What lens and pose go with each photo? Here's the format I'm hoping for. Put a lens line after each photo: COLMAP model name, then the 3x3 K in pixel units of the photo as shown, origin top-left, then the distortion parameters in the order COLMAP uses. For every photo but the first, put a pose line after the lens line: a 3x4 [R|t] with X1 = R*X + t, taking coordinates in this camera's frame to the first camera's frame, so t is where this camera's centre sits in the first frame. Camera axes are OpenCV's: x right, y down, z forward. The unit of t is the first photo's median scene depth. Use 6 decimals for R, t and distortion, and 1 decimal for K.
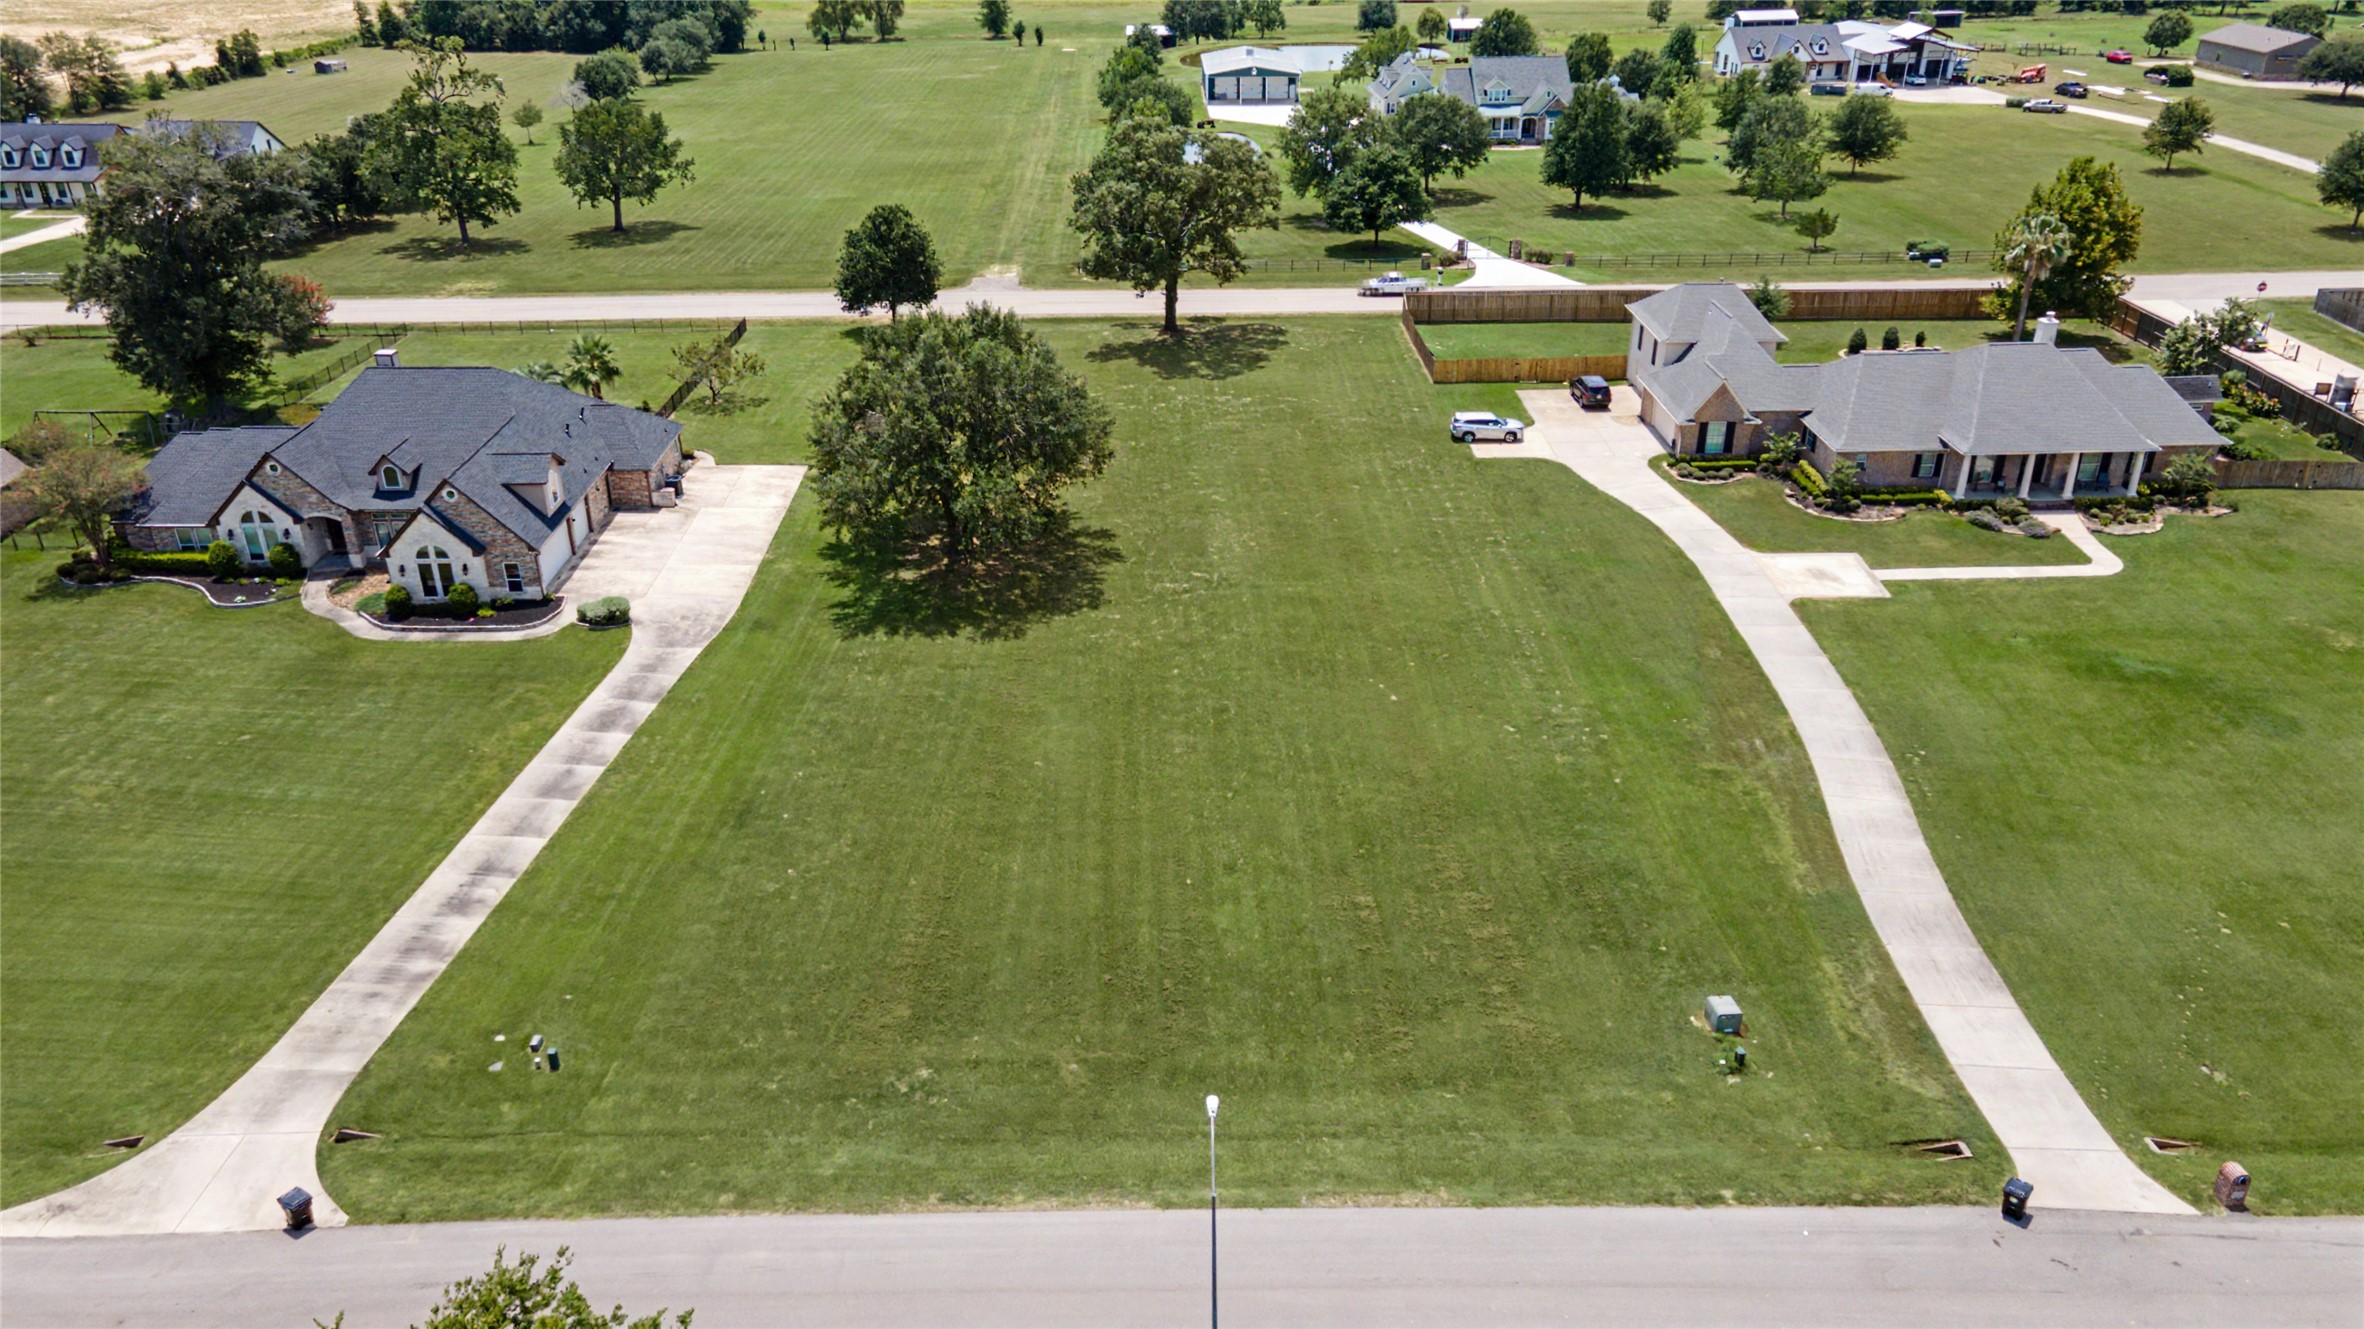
lens RADIAL K [[1696.0, 0, 1176.3], [0, 1696.0, 670.5], [0, 0, 1]] dist [0.053586, -0.000247]
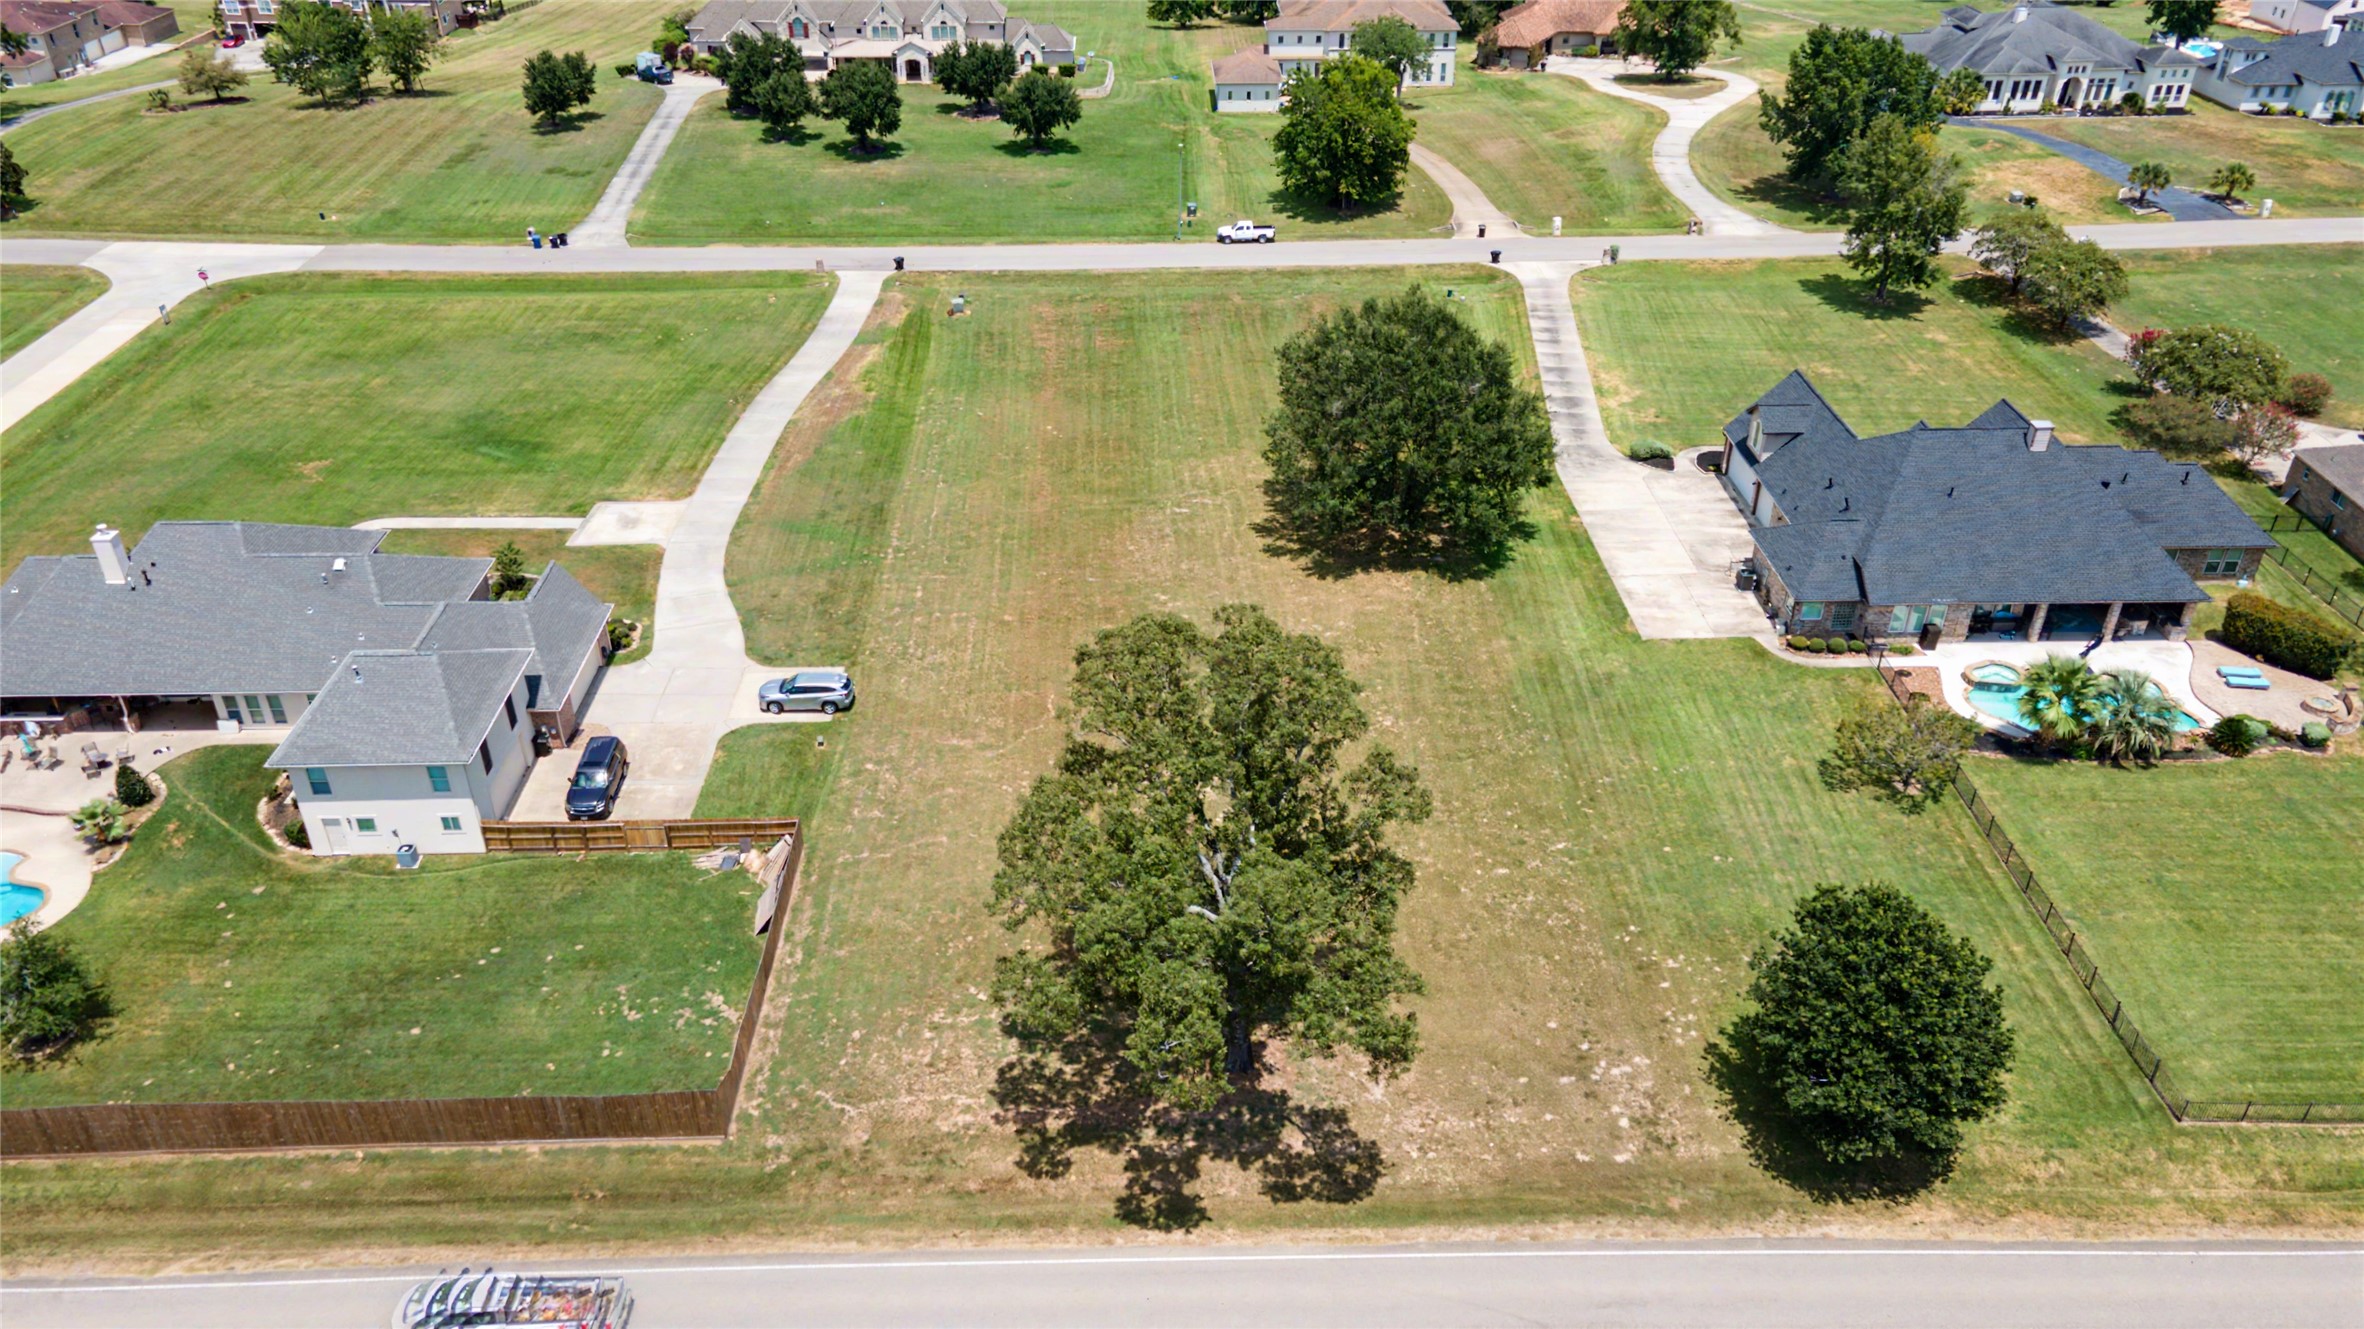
lens RADIAL K [[1696.0, 0, 1176.3], [0, 1696.0, 670.5], [0, 0, 1]] dist [0.053586, -0.000247]
pose [[-0.999965, 0.008225, -0.001694, 0.022951], [0.002831, 0.520124, 0.854086, -1.078975], [0.007907, 0.854051, -0.520129, 1.873186]]
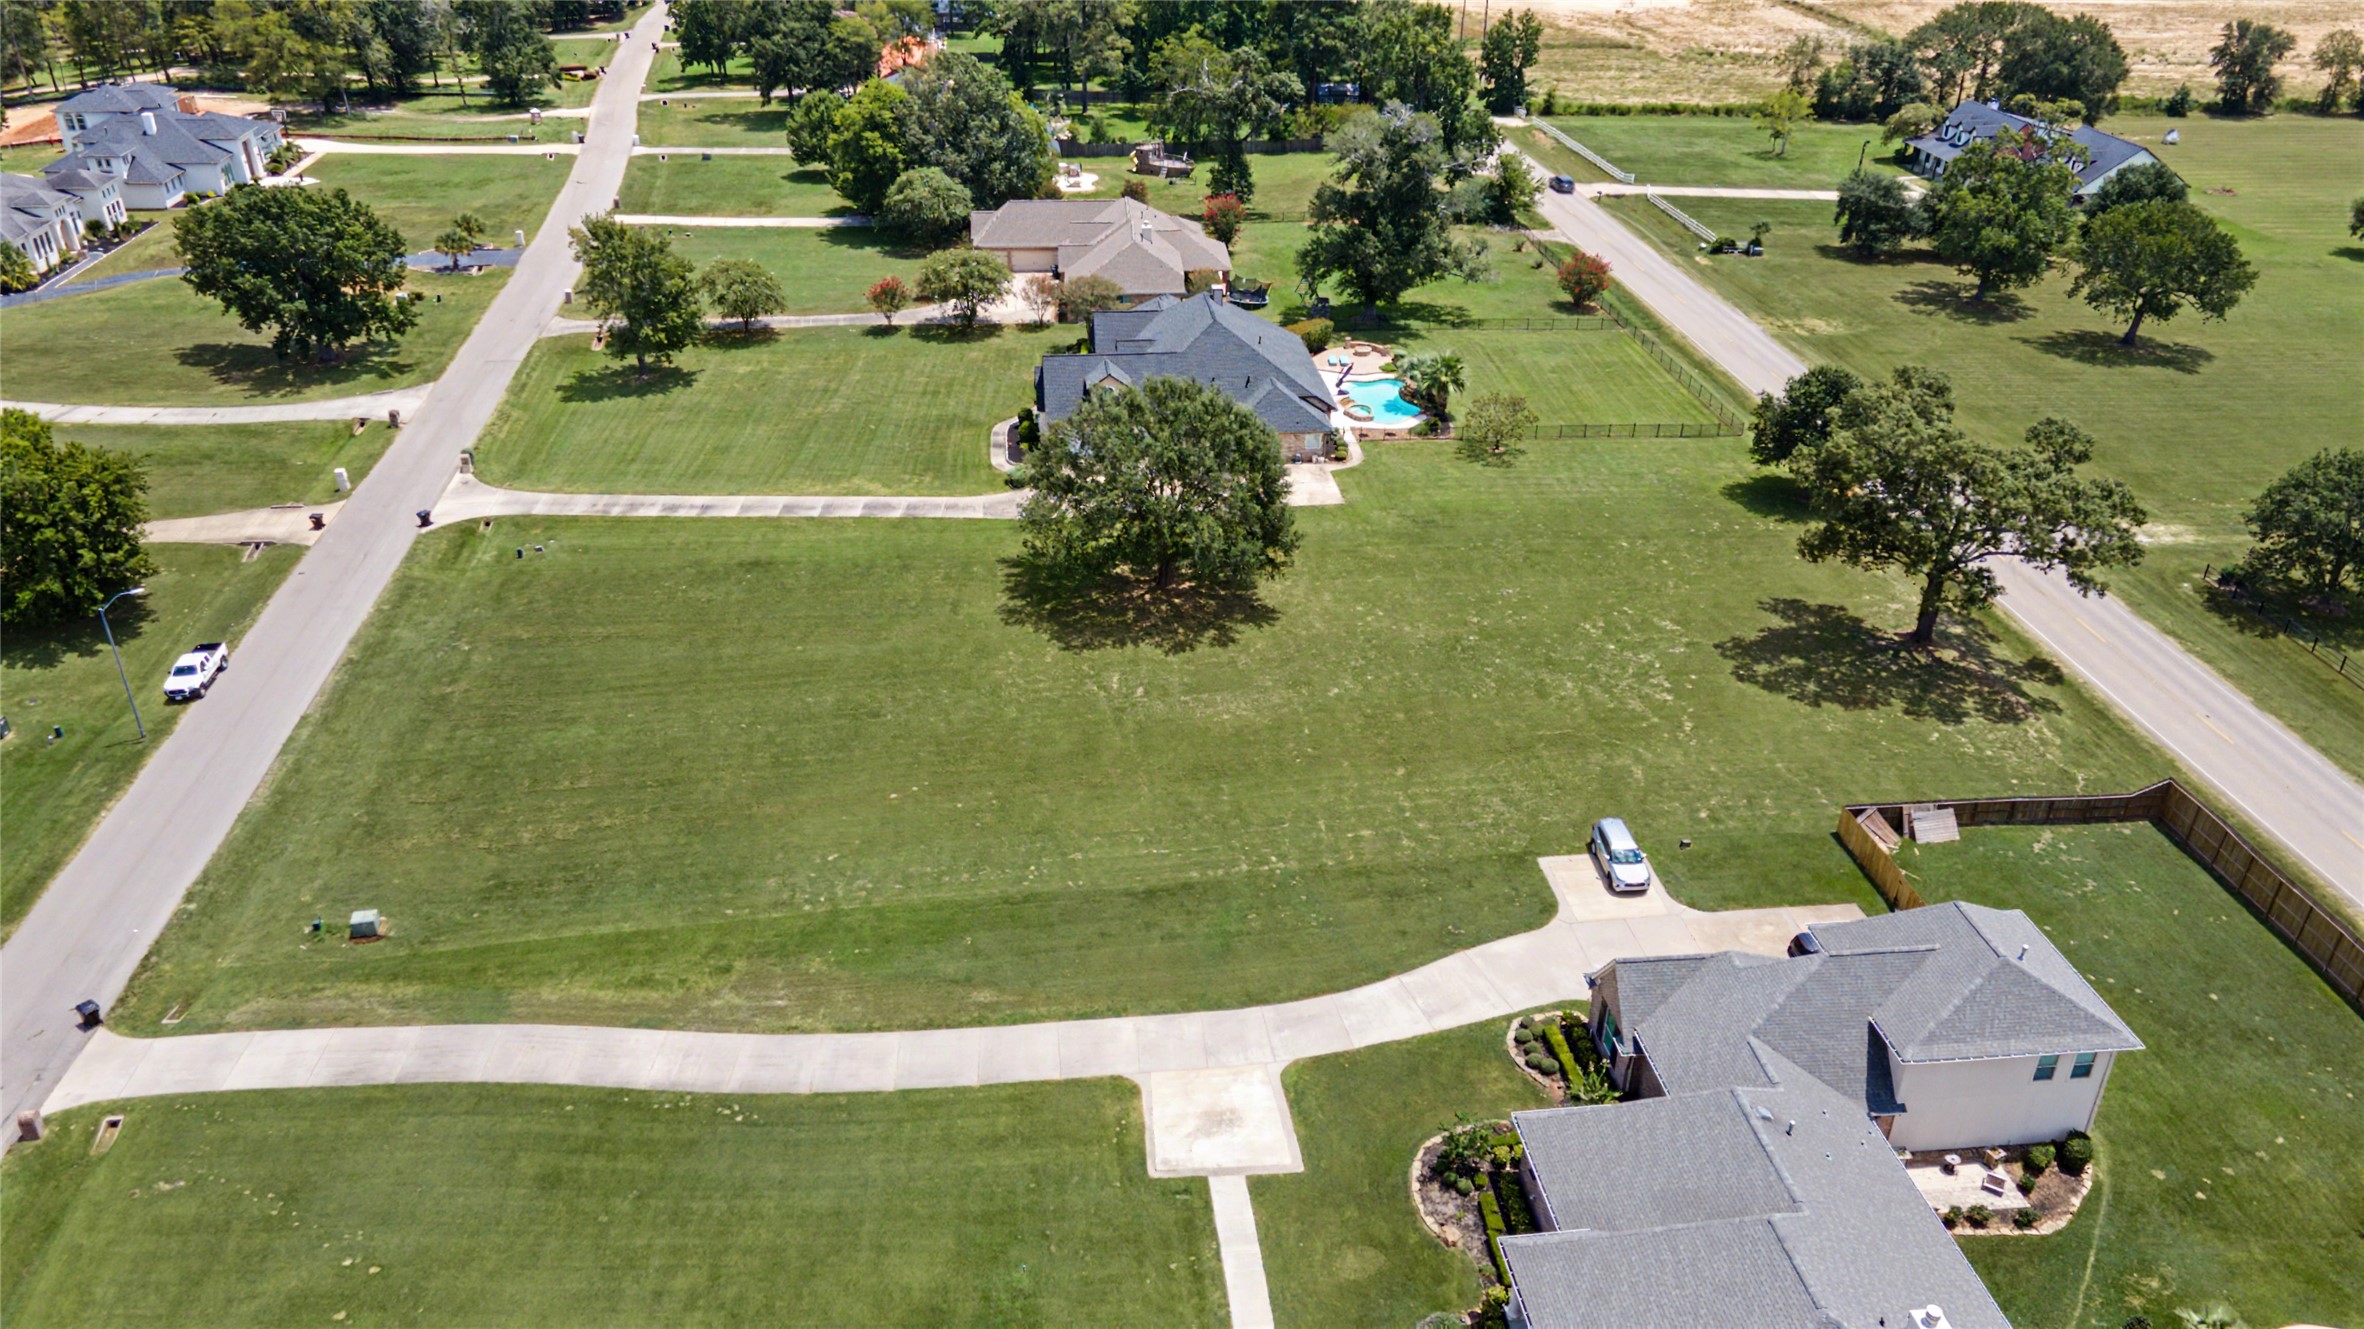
lens RADIAL K [[1696.0, 0, 1176.3], [0, 1696.0, 670.5], [0, 0, 1]] dist [0.053586, -0.000247]
pose [[0.094913, 0.497578, -0.862211, 1.030006], [-0.454847, 0.792102, 0.407049, -0.567372], [0.885497, 0.353540, 0.301503, 0.775489]]
